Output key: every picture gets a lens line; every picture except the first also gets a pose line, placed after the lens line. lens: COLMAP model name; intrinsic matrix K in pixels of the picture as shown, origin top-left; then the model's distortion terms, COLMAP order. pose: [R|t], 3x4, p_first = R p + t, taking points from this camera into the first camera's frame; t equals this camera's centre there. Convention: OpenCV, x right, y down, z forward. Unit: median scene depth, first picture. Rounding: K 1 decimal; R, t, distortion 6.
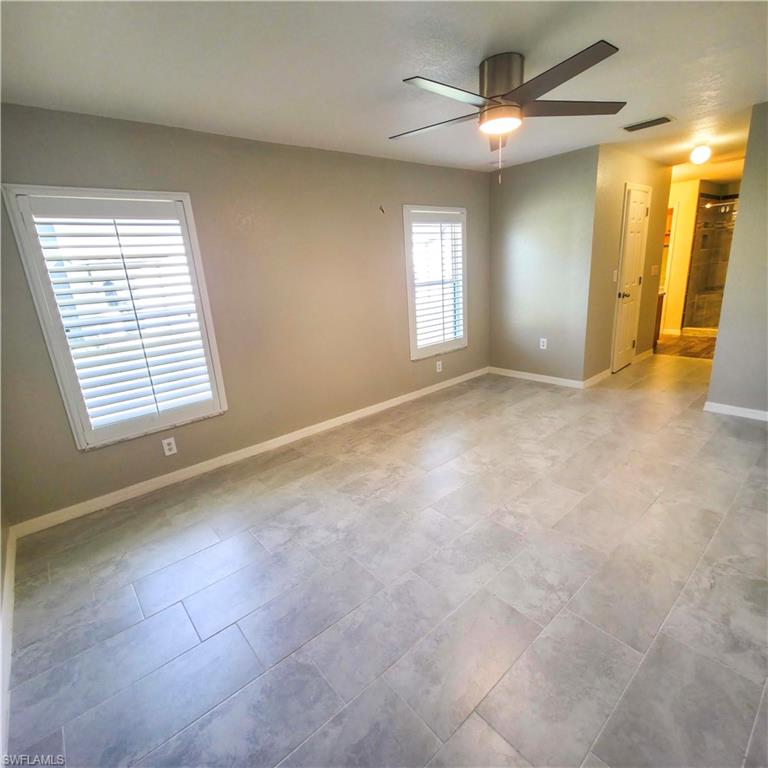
lens RADIAL K [[408.7, 0, 383.5], [0, 408.7, 383.2], [0, 0, 1]] dist [0.001234, -0.002298]
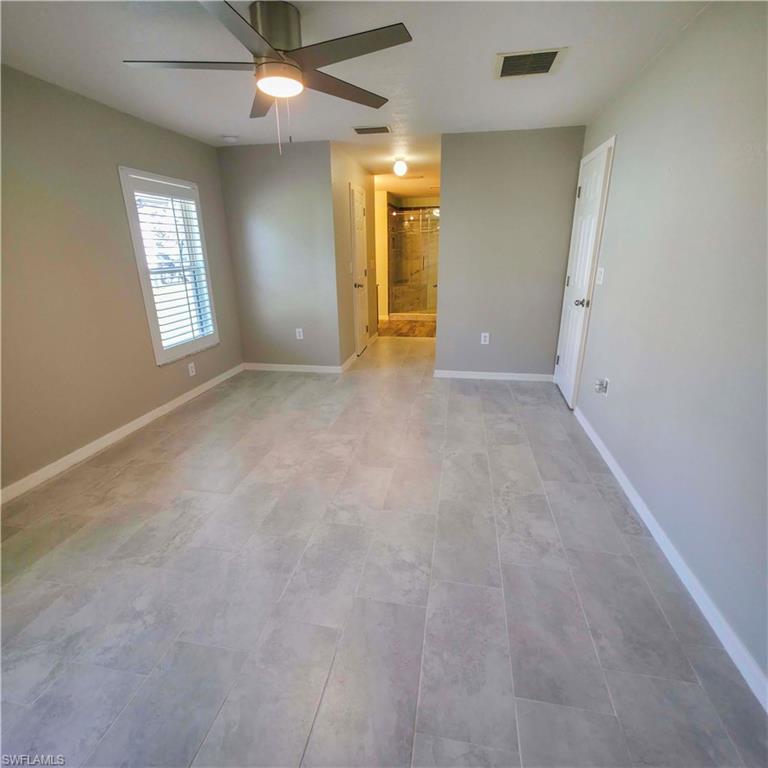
lens RADIAL K [[408.7, 0, 384.9], [0, 408.7, 383.5], [0, 0, 1]] dist [0.001234, -0.002298]
pose [[0.772251, -0.144252, 0.618724, -0.116557], [0.135305, 0.988883, 0.061674, -0.013308], [-0.620742, 0.036088, 0.783184, 0.123841]]
